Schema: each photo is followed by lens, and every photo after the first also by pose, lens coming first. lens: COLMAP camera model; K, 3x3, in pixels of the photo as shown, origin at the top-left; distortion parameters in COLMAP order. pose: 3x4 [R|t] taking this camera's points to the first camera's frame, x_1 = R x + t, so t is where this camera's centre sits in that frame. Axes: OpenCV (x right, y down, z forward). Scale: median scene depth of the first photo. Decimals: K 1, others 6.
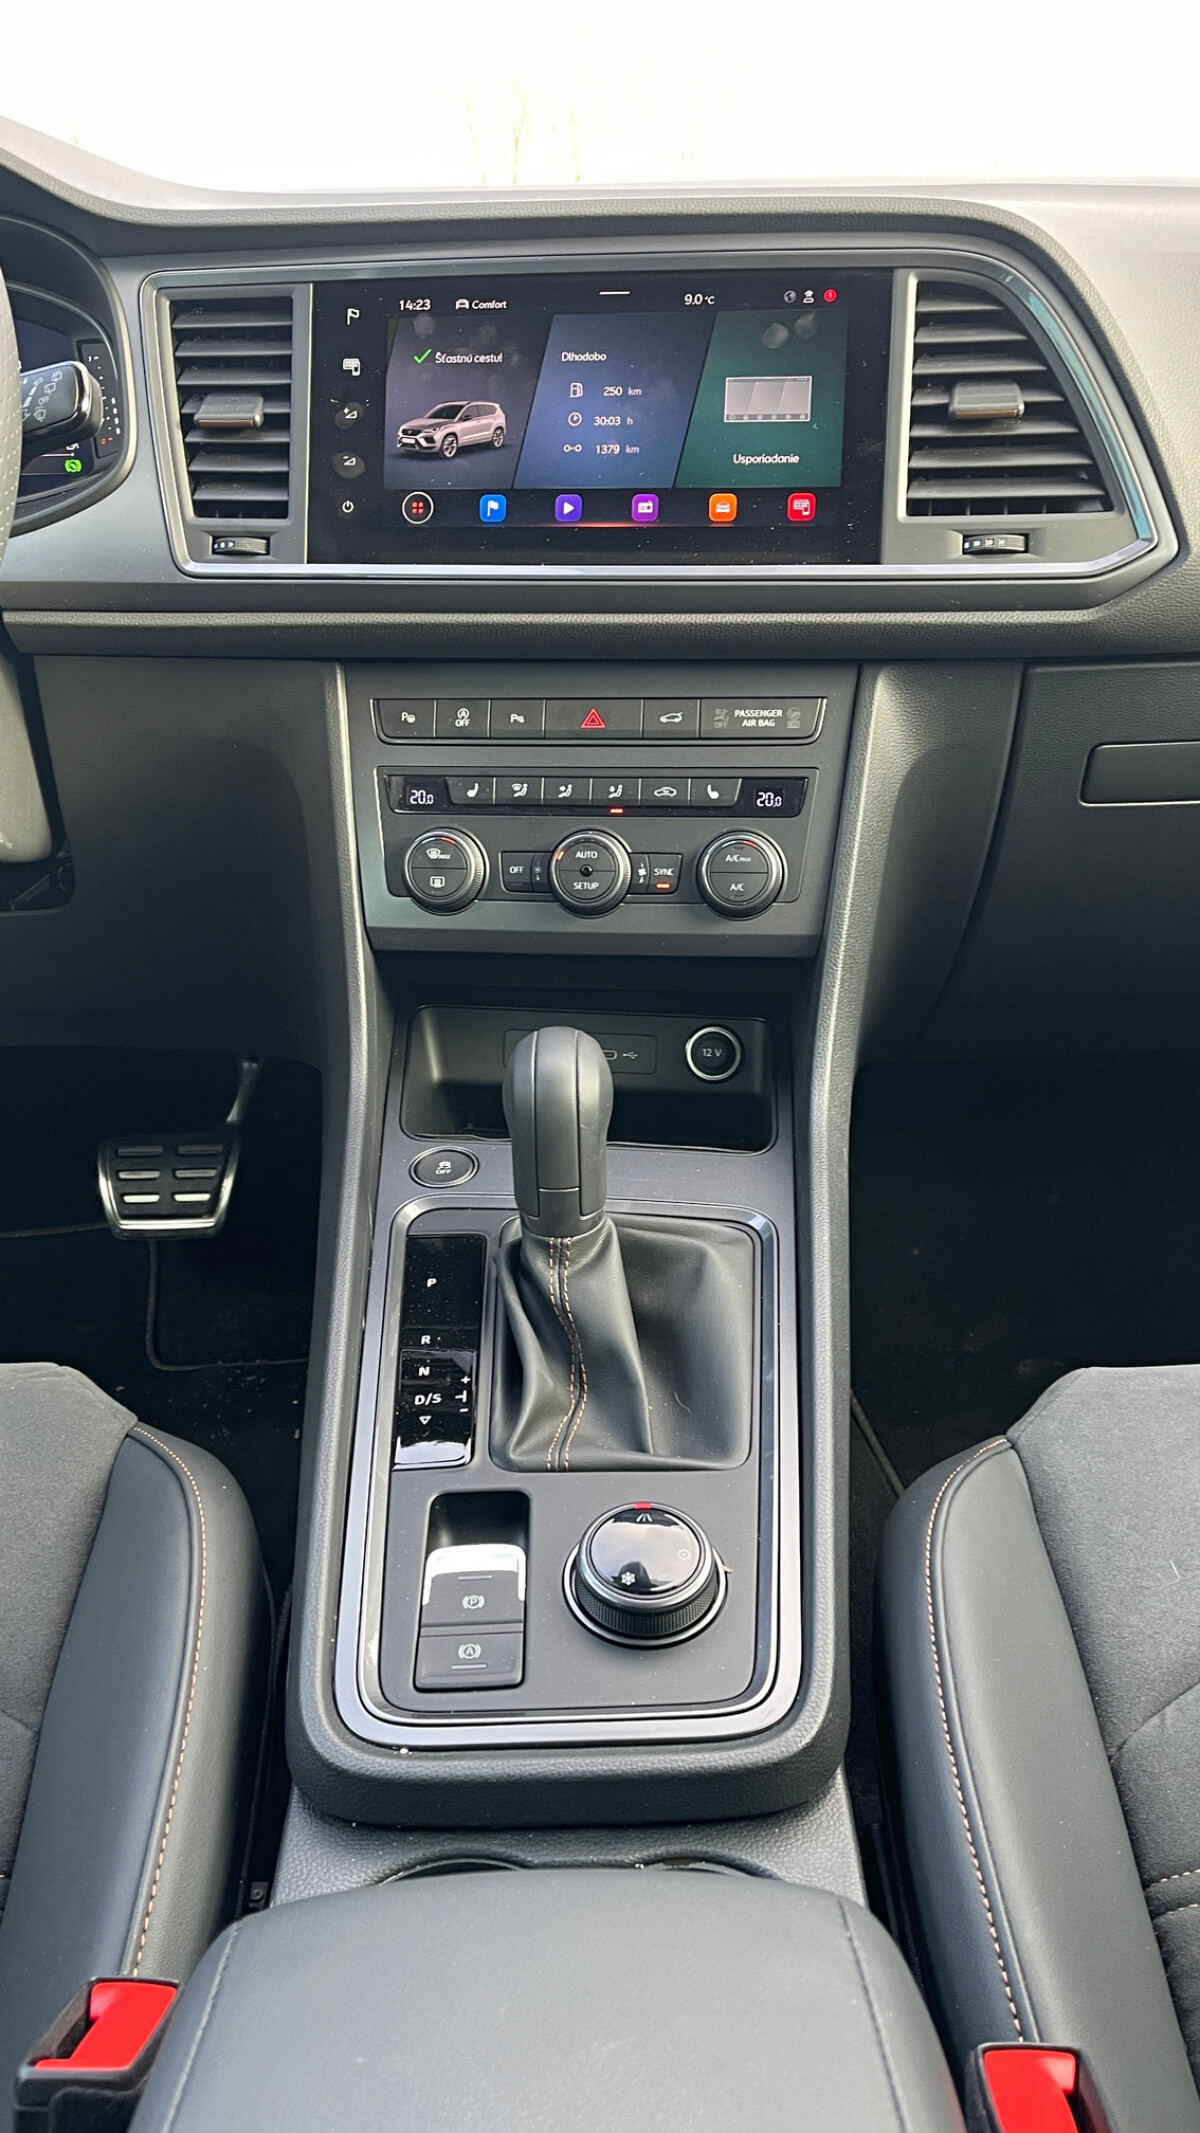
lens RADIAL K [[1612.6, 0, 600.0], [0, 1612.6, 1066.5], [0, 0, 1]] dist [0.053544, -0.069492]
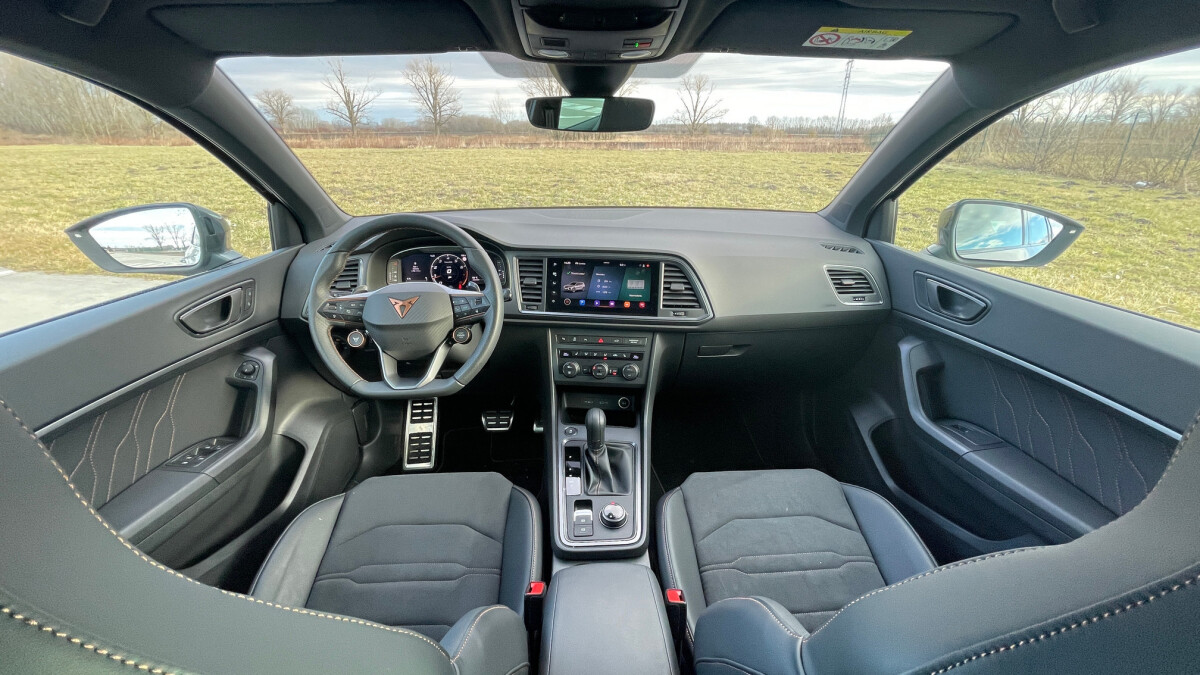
lens RADIAL K [[482.8, 0, 604.5], [0, 482.8, 336.1], [0, 0, 1]] dist [-0.001719, -0.000124]
pose [[0.999024, 0.007666, 0.043508, -0.061550], [-0.006688, 0.999723, -0.022580, -0.205263], [-0.043669, 0.022267, 0.998798, -0.520187]]
